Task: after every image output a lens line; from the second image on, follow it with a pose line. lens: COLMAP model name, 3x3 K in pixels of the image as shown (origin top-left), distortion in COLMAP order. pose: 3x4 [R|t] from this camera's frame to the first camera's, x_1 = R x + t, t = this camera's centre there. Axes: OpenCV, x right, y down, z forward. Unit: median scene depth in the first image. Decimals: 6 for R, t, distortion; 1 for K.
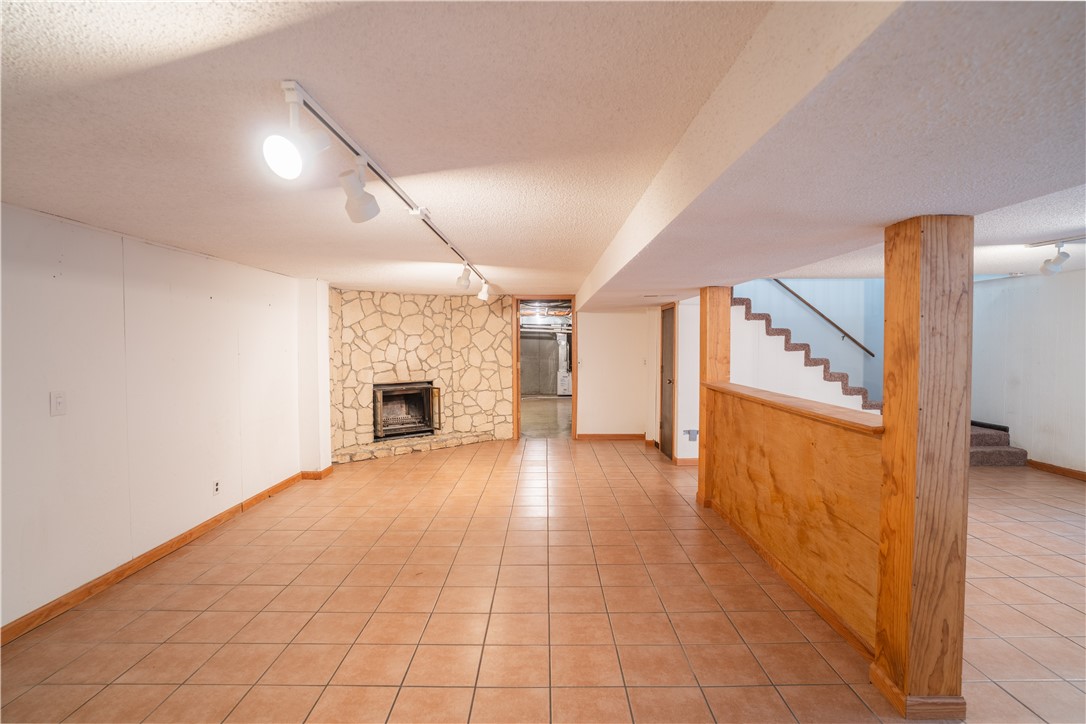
lens RADIAL K [[531.9, 0, 544.6], [0, 531.9, 358.6], [0, 0, 1]] dist [-0.079698, 0.037809]
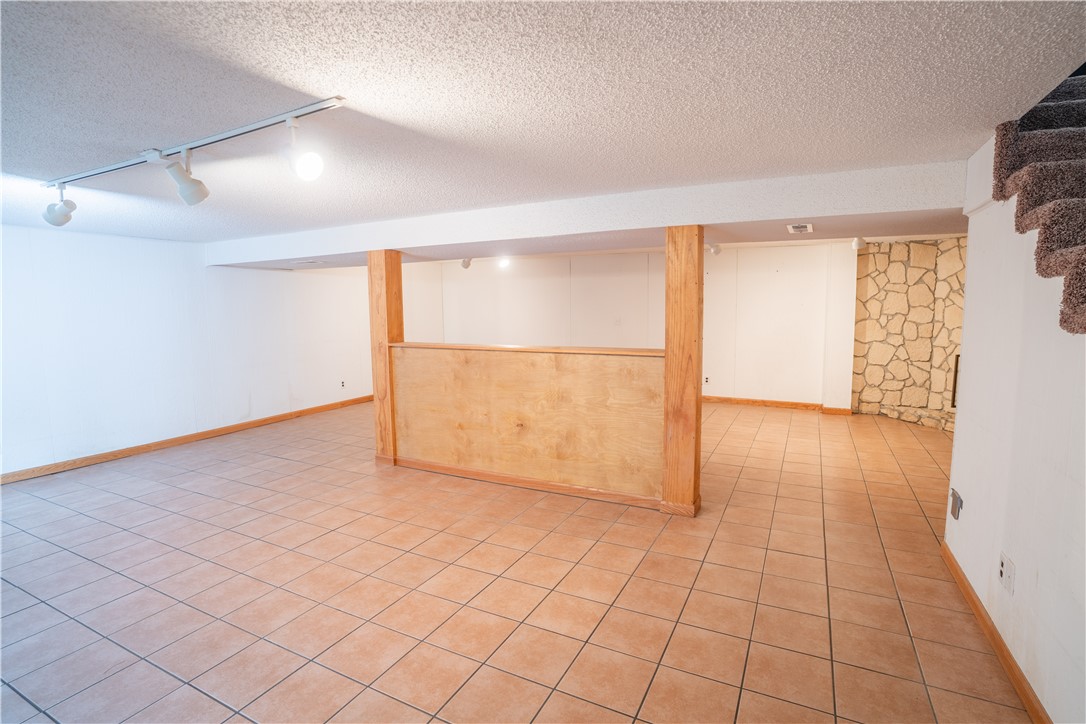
lens RADIAL K [[531.9, 0, 544.6], [0, 531.9, 358.6], [0, 0, 1]] dist [-0.079698, 0.037809]
pose [[-0.456032, 0.104328, -0.883827, 0.694025], [-0.011689, 0.992317, 0.123166, -0.025009], [0.889887, 0.066499, -0.451309, 0.745738]]
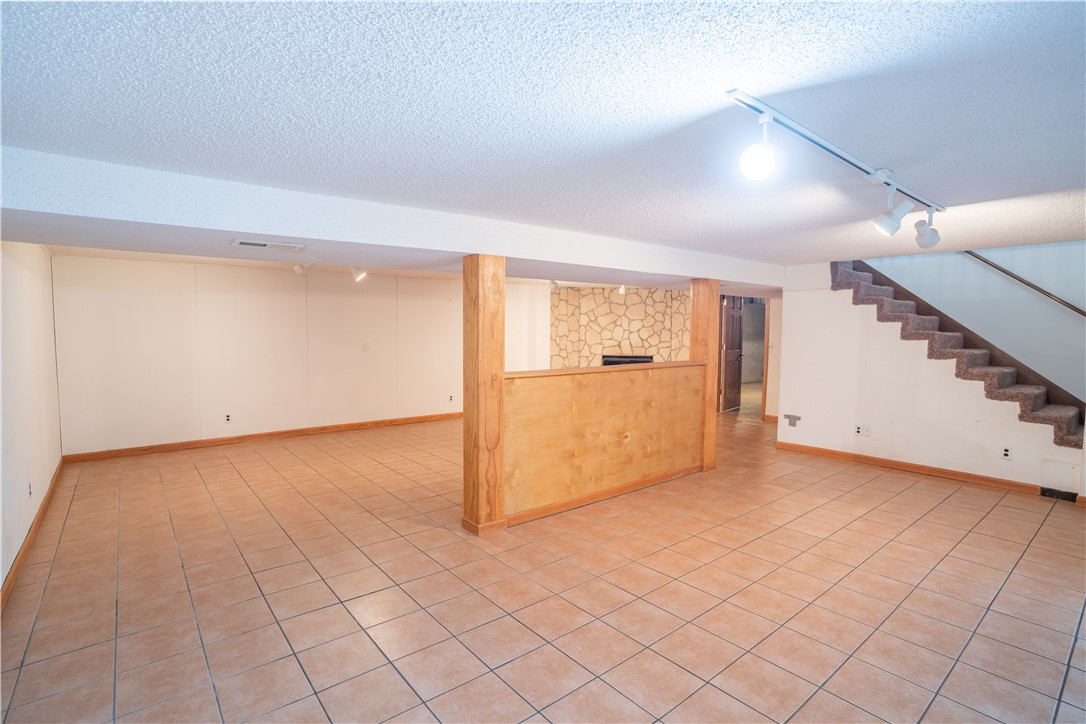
lens RADIAL K [[531.9, 0, 544.6], [0, 531.9, 358.6], [0, 0, 1]] dist [-0.079698, 0.037809]
pose [[0.636653, 0.057244, -0.769023, 0.627766], [-0.033459, 0.998352, 0.046614, -0.002600], [0.770424, -0.003946, 0.637520, 0.001145]]
